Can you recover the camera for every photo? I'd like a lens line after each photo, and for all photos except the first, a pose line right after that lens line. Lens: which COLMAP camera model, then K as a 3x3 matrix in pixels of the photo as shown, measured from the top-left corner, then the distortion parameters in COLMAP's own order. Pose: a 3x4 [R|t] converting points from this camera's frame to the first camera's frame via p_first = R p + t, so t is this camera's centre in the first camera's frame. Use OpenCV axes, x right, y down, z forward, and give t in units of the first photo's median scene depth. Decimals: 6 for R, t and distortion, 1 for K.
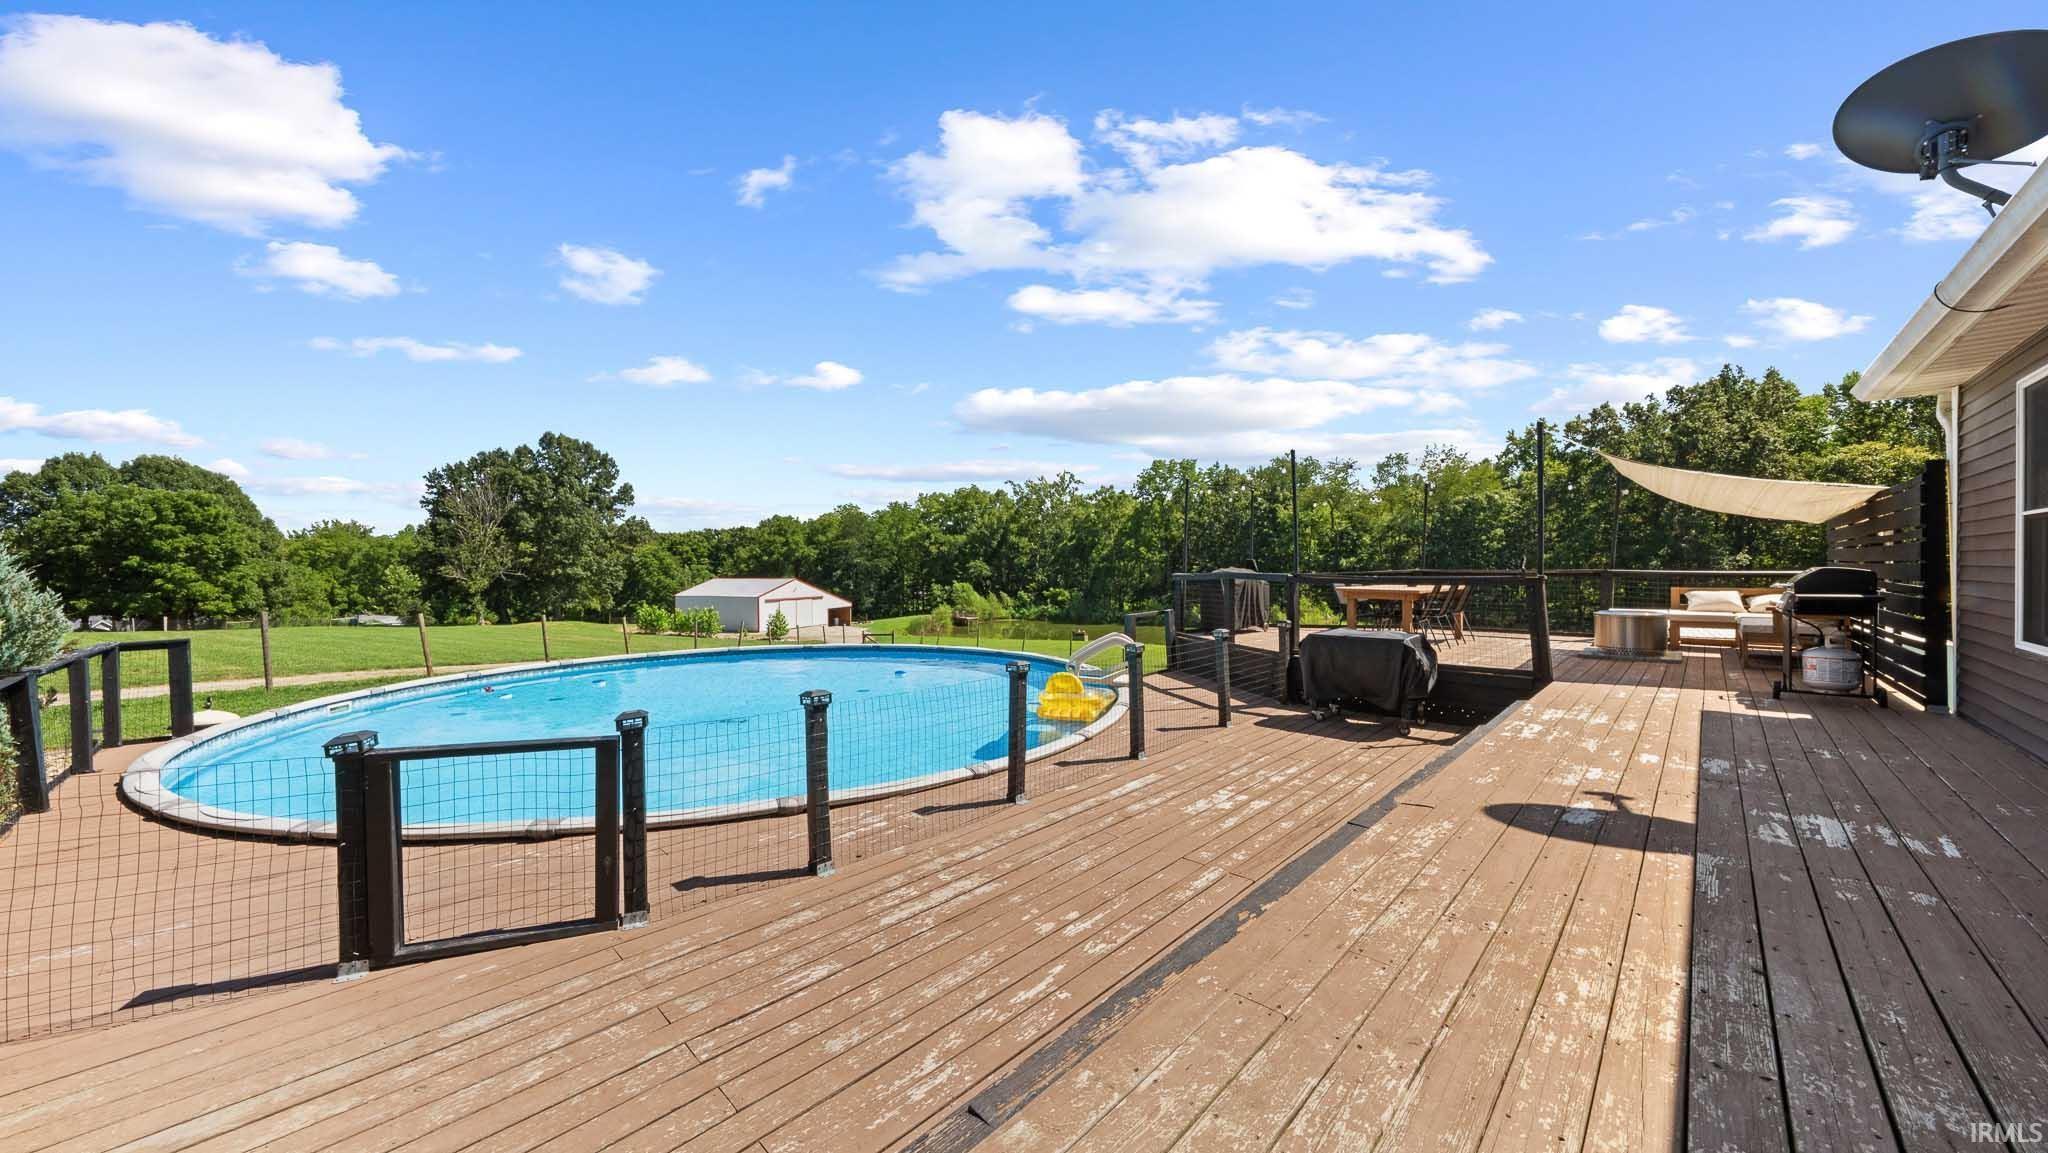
lens RADIAL K [[701.4, 0, 1013.1], [0, 701.4, 572.1], [0, 0, 1]] dist [-0.000023, 0.000132]
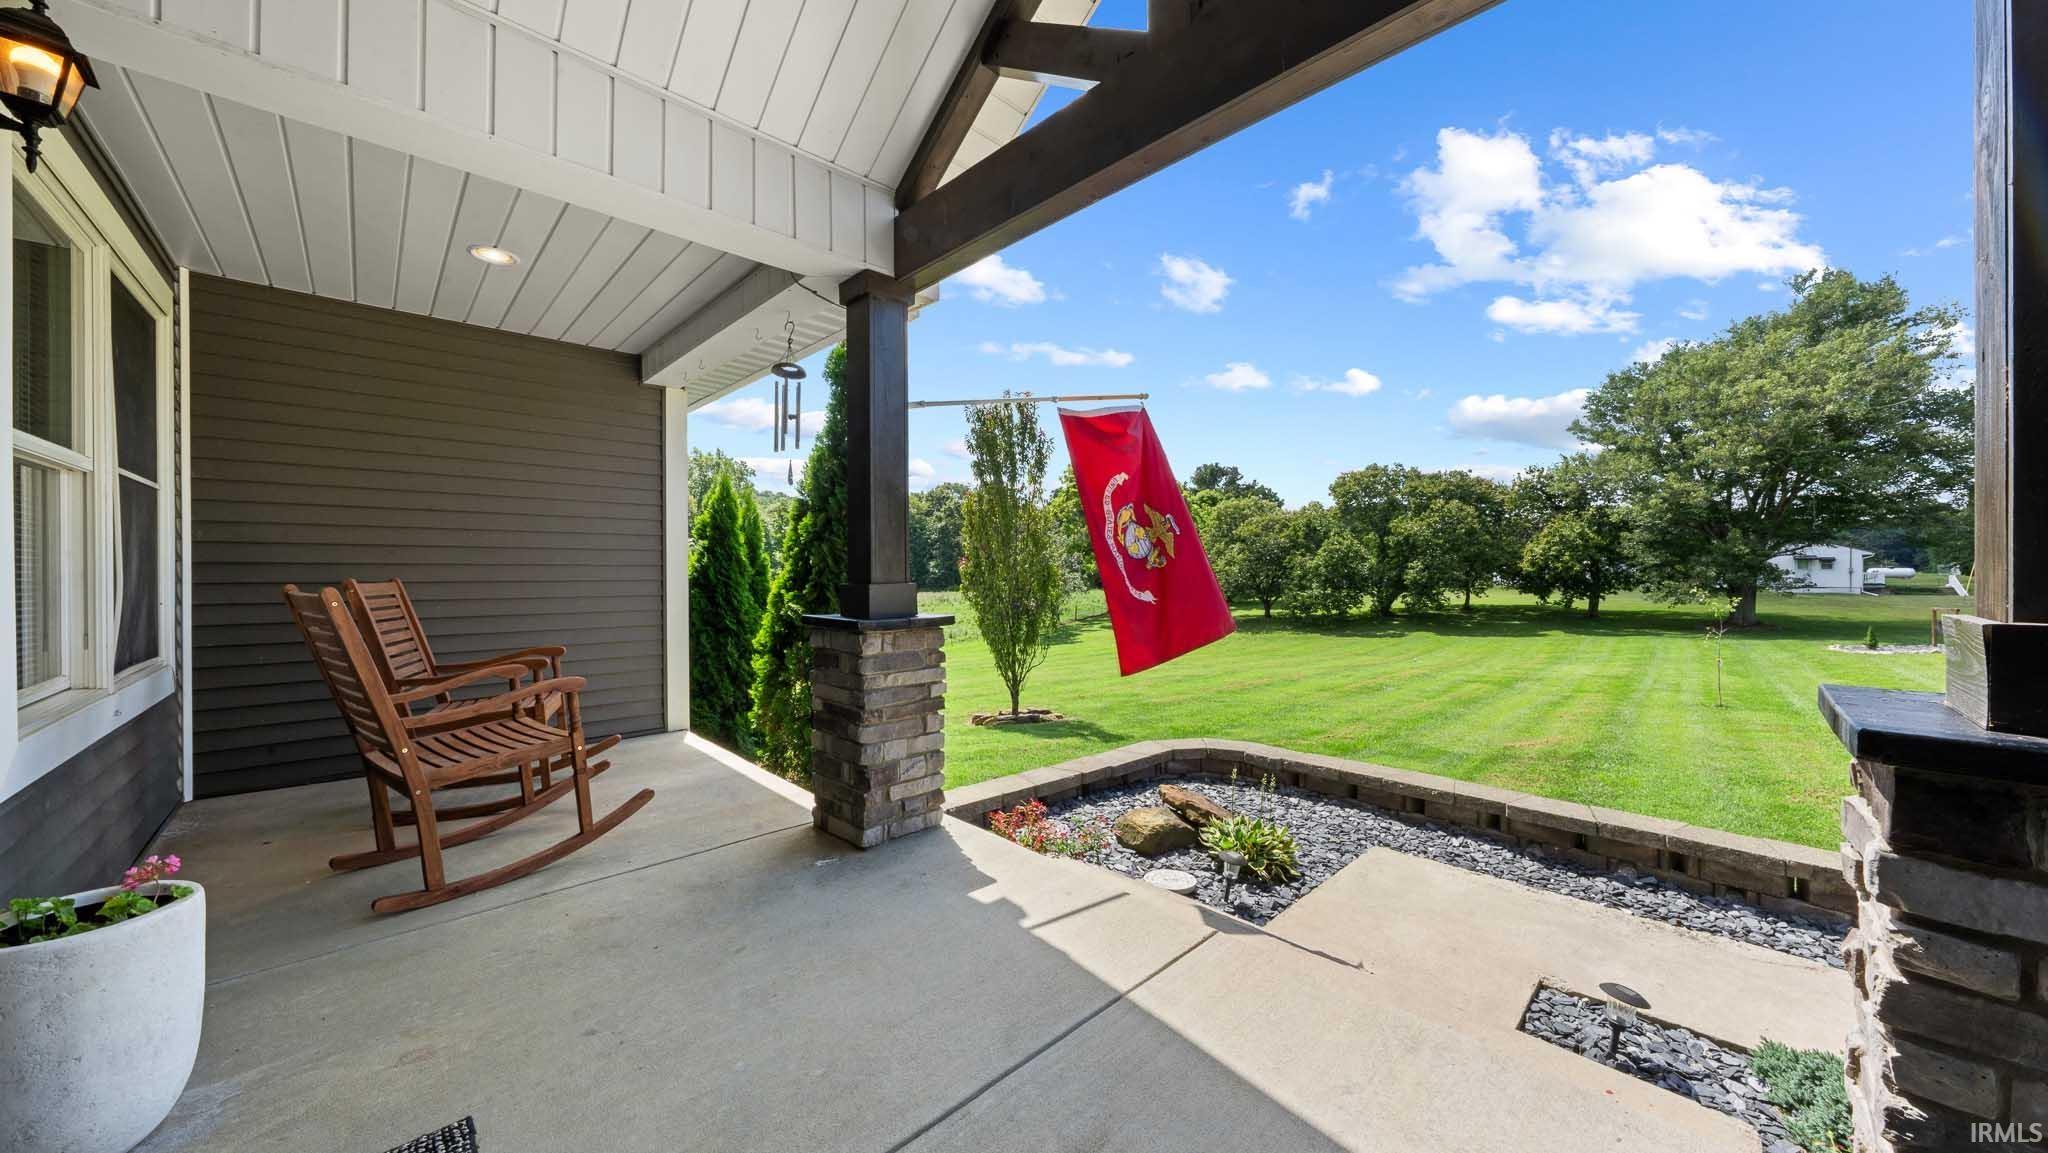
lens RADIAL K [[701.4, 0, 1026.6], [0, 701.4, 567.9], [0, 0, 1]] dist [-0.000023, 0.000132]
pose [[0.999881, 0.006100, 0.014136, -0.673226], [-0.006037, 0.999972, -0.004473, 0.002280], [-0.014163, 0.004387, 0.999890, -0.026092]]
